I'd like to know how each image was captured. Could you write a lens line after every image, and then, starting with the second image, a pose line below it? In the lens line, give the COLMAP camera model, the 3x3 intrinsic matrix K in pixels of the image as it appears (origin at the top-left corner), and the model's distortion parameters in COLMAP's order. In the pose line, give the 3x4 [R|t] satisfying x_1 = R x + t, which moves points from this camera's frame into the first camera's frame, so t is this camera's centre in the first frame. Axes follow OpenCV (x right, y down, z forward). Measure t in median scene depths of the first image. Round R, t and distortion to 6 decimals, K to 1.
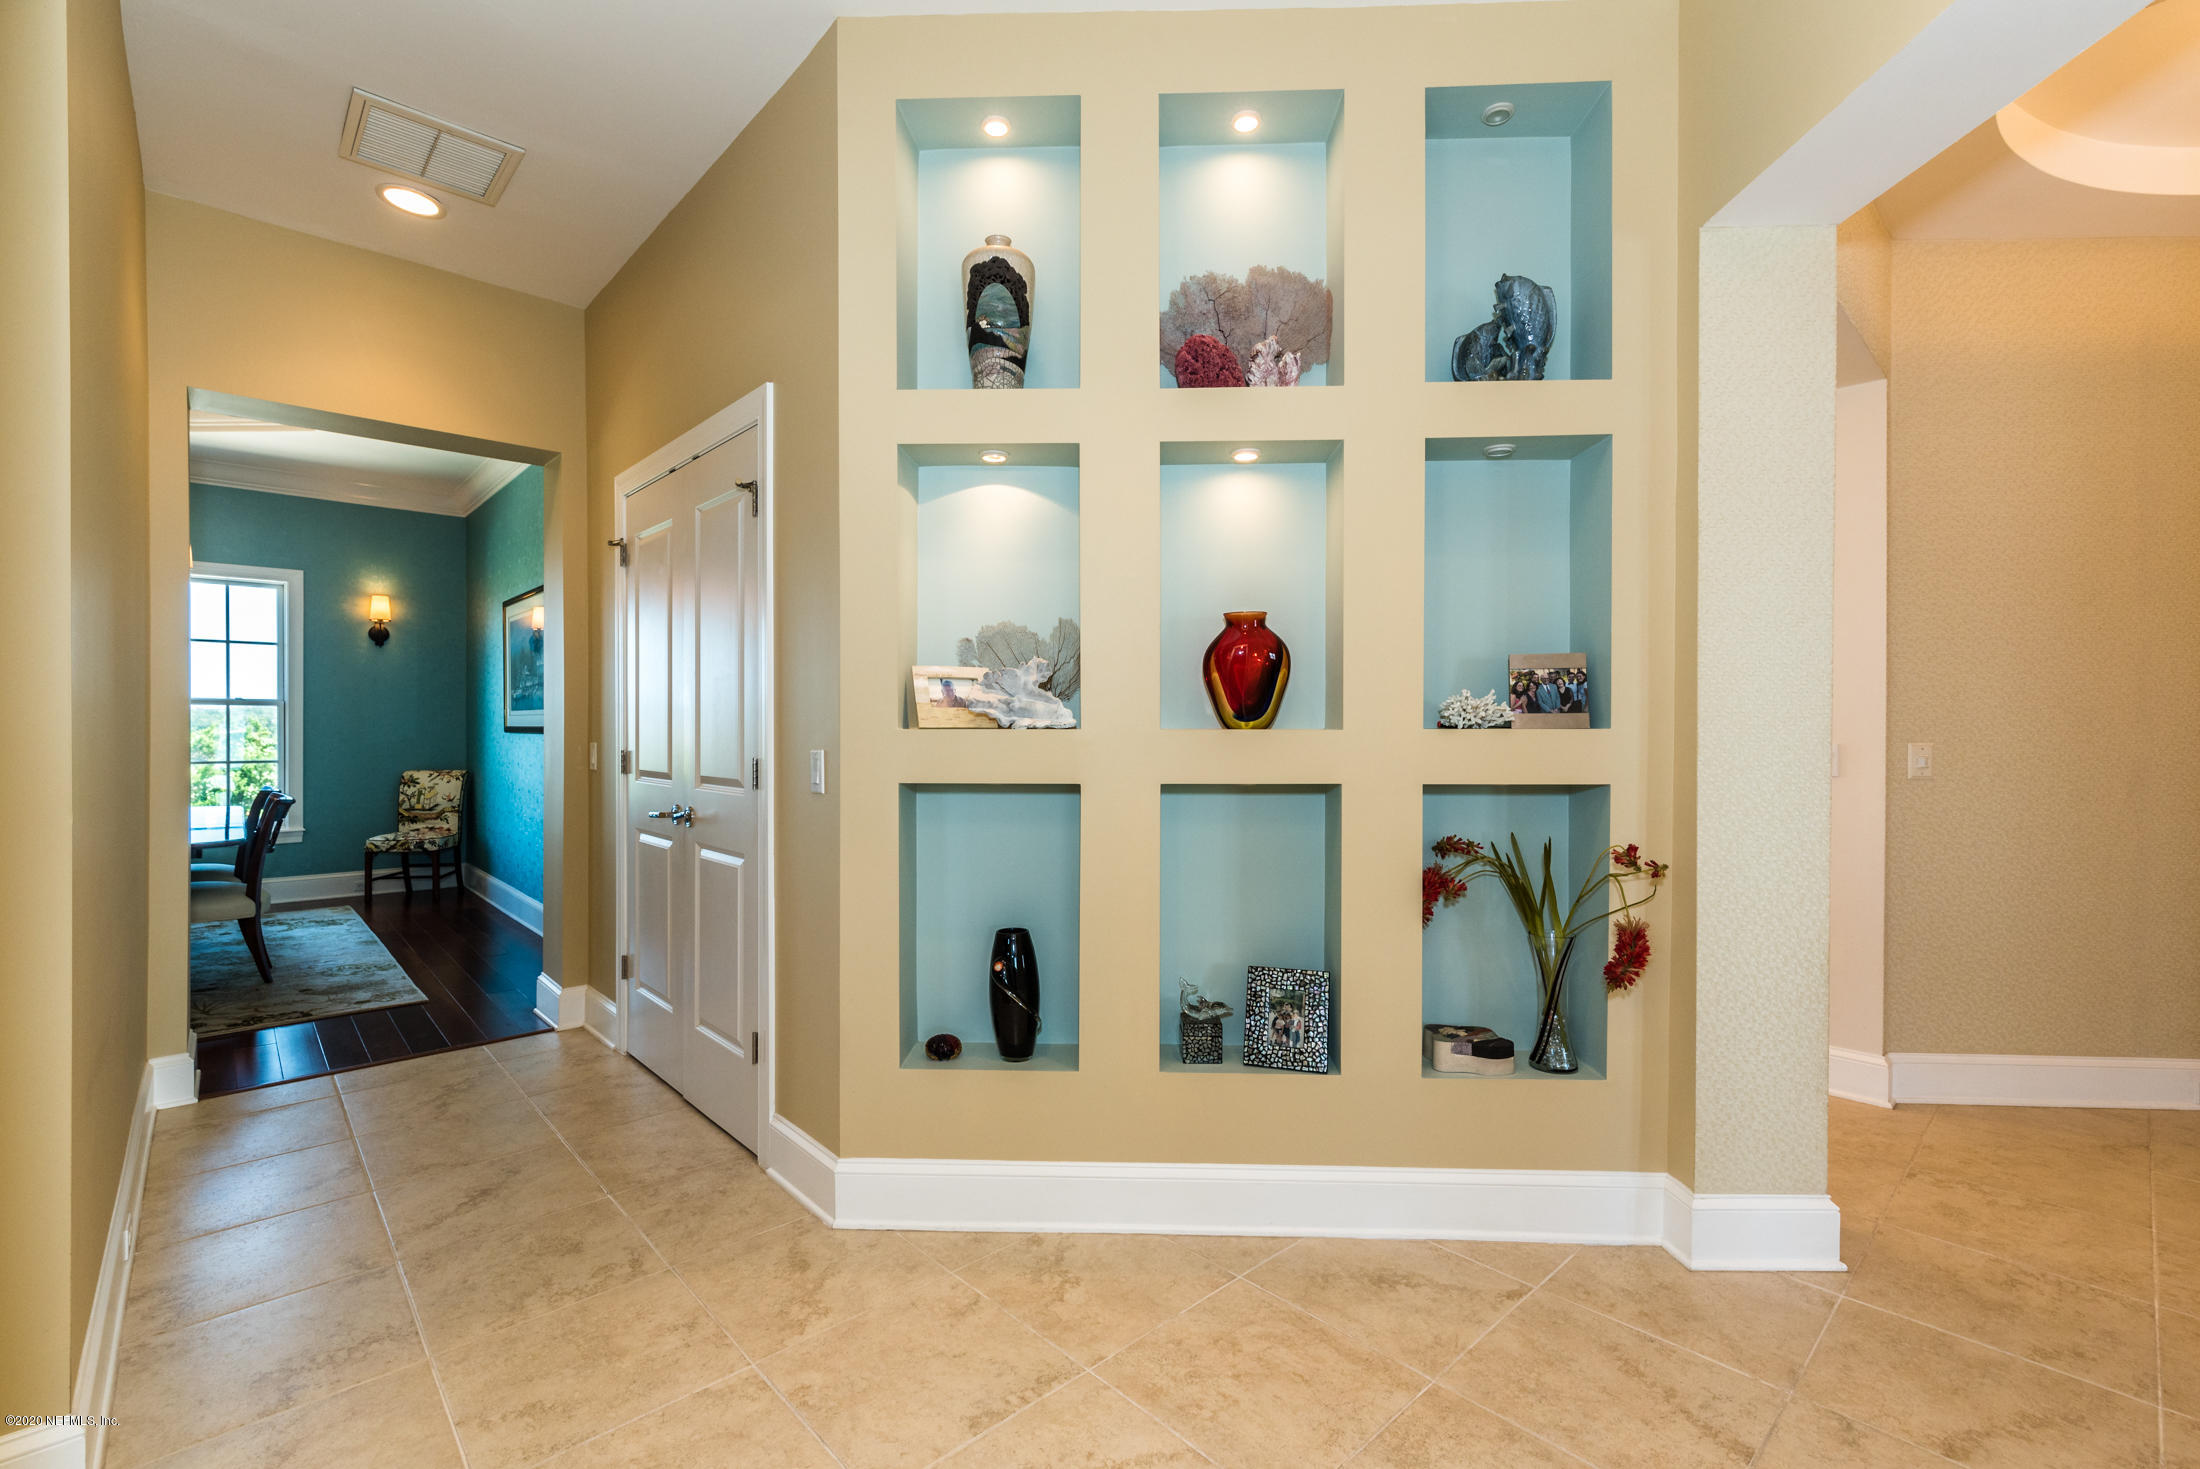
lens RADIAL K [[966.7, 0, 1113.4], [0, 966.7, 725.5], [0, 0, 1]] dist [0.005471, -0.000539]
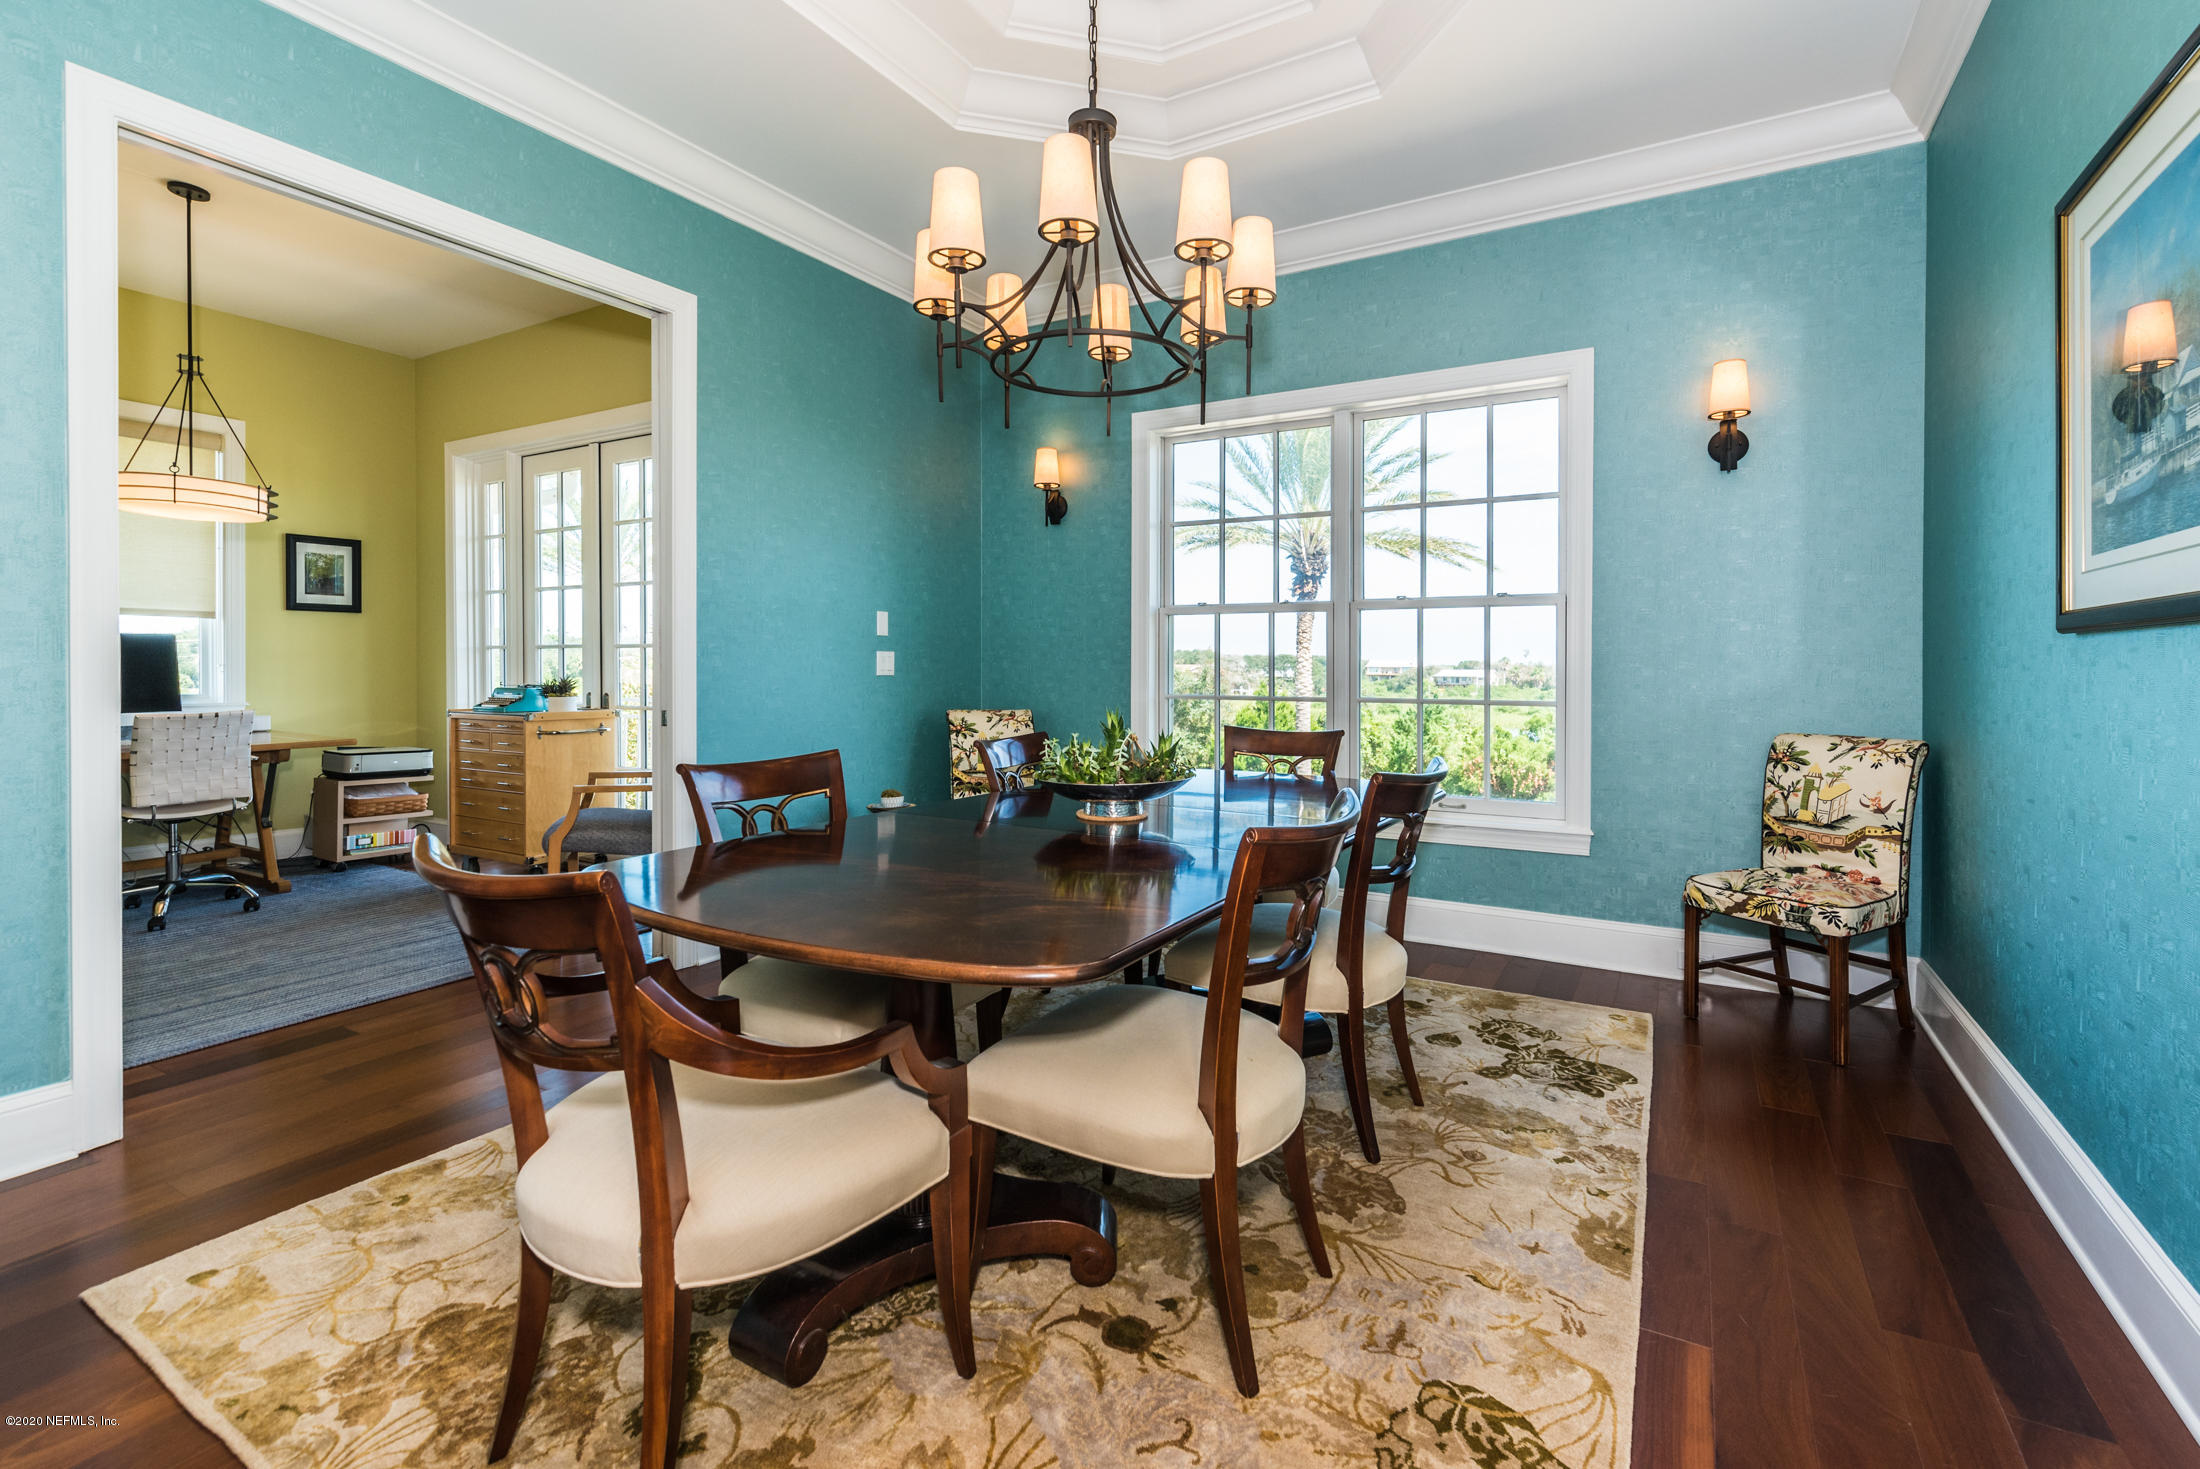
lens RADIAL K [[966.7, 0, 1096.8], [0, 966.7, 682.5], [0, 0, 1]] dist [0.005471, -0.000539]
pose [[0.268813, 0.011082, -0.963129, -0.376760], [-0.000763, 0.999936, 0.011293, 0.017626], [0.963192, -0.002301, 0.268804, 0.567959]]
